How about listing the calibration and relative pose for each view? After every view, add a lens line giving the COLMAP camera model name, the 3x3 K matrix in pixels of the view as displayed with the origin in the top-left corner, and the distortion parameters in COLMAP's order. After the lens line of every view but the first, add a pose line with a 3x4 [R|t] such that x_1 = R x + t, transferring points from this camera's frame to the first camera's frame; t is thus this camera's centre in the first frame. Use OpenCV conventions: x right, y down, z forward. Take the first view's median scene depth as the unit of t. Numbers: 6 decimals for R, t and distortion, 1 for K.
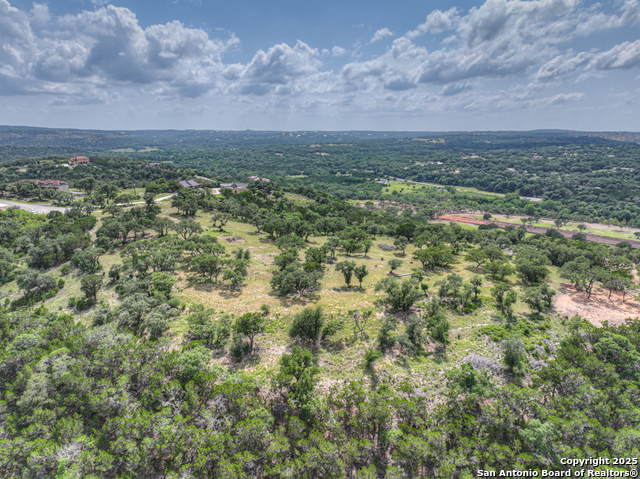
lens RADIAL K [[450.4, 0, 316.2], [0, 450.4, 232.6], [0, 0, 1]] dist [-0.002655, 0.019335]
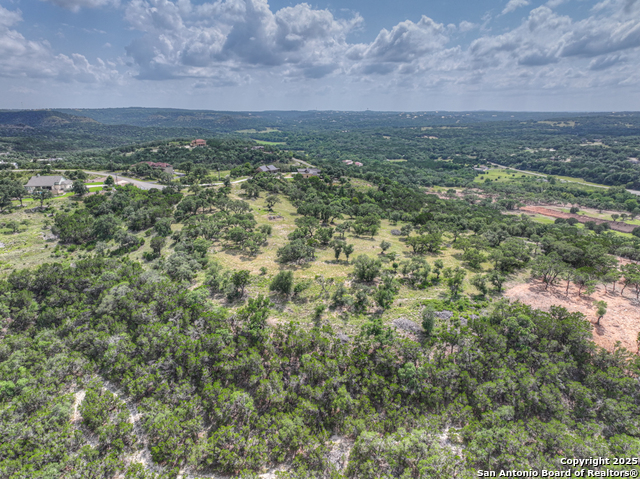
lens RADIAL K [[450.4, 0, 313.4], [0, 450.4, 238.6], [0, 0, 1]] dist [-0.002655, 0.019335]
pose [[0.964082, 0.070661, -0.256033, 0.053739], [-0.056581, 0.996474, 0.061959, -0.002411], [0.259508, -0.045247, 0.964680, -0.037148]]
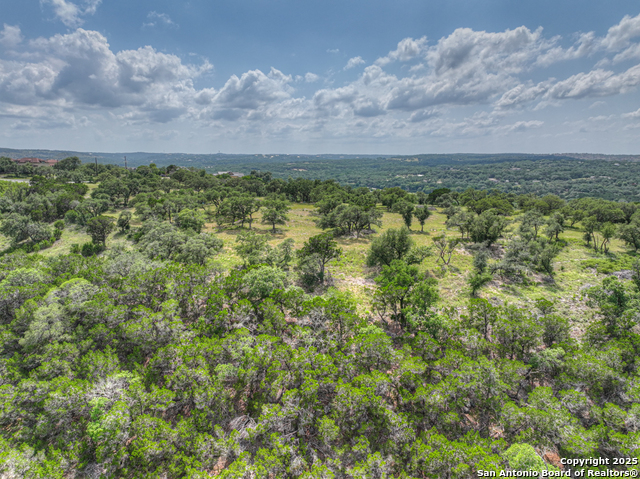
lens RADIAL K [[450.4, 0, 318.1], [0, 450.4, 220.4], [0, 0, 1]] dist [-0.002655, 0.019335]
pose [[0.997545, -0.003142, 0.069953, -0.026617], [0.008967, 0.996500, -0.083115, 0.028363], [-0.069447, 0.083538, 0.994082, 0.026286]]
